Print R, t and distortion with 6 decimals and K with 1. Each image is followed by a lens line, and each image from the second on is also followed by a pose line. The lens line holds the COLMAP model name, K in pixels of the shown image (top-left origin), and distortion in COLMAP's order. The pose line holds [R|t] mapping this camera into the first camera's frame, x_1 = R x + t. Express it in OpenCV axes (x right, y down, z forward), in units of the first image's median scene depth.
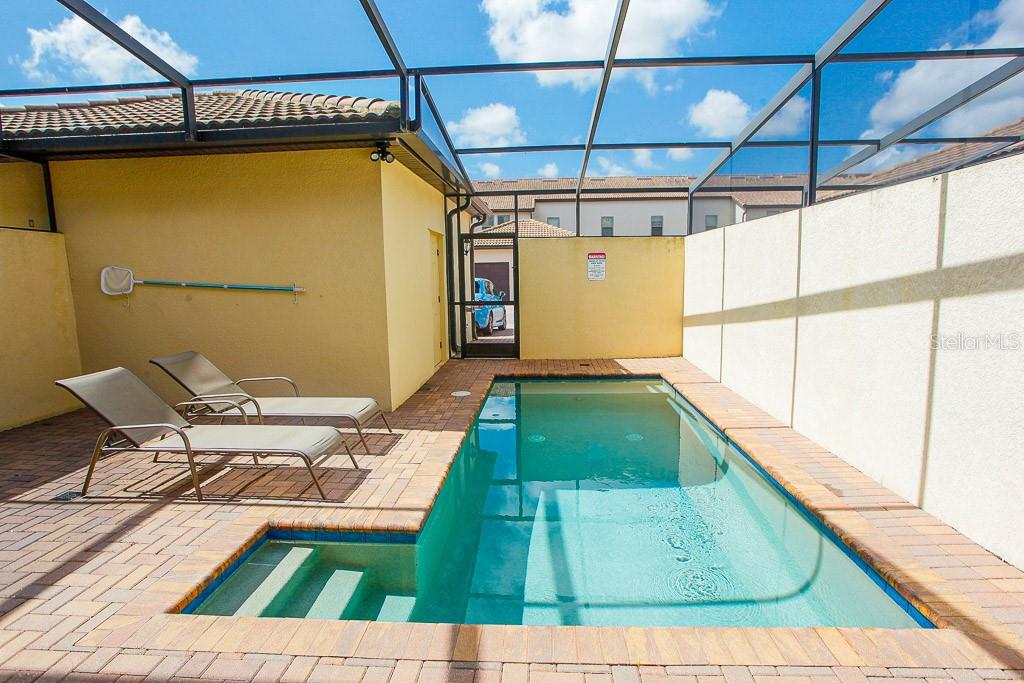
lens RADIAL K [[522.7, 0, 522.1], [0, 522.7, 340.9], [0, 0, 1]] dist [-0.035261, 0.001583]
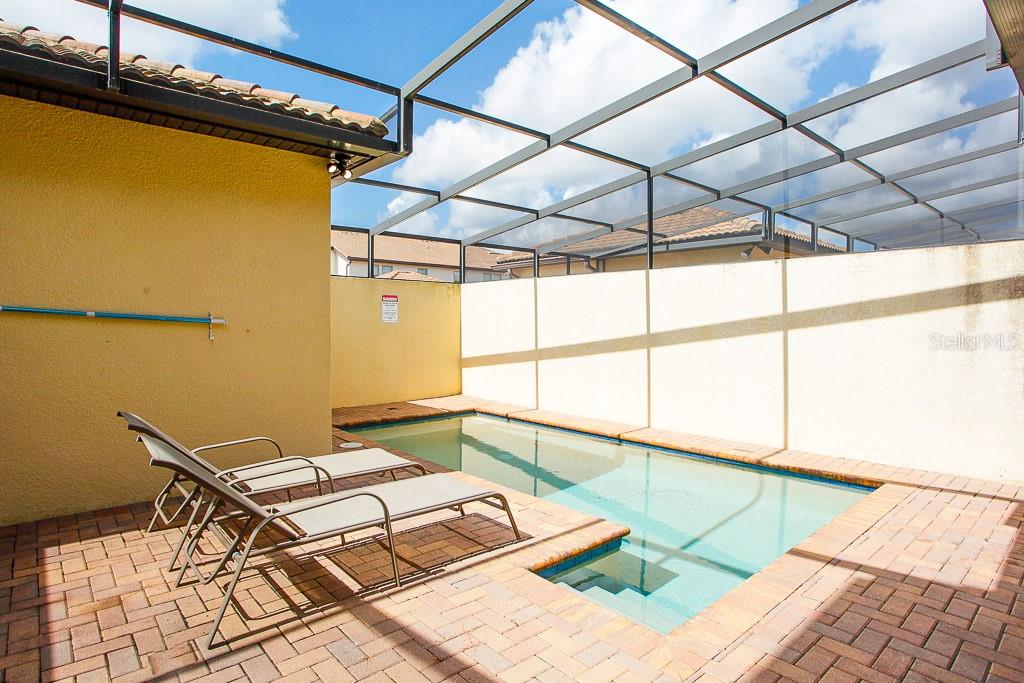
lens RADIAL K [[546.8, 0, 512.0], [0, 546.8, 341.5], [0, 0, 1]] dist [-0.044095, -0.000051]
pose [[0.712869, -0.002935, 0.701291, -1.034017], [0.072029, 0.995009, -0.069053, 0.017981], [-0.697589, 0.099739, 0.709523, 0.271396]]
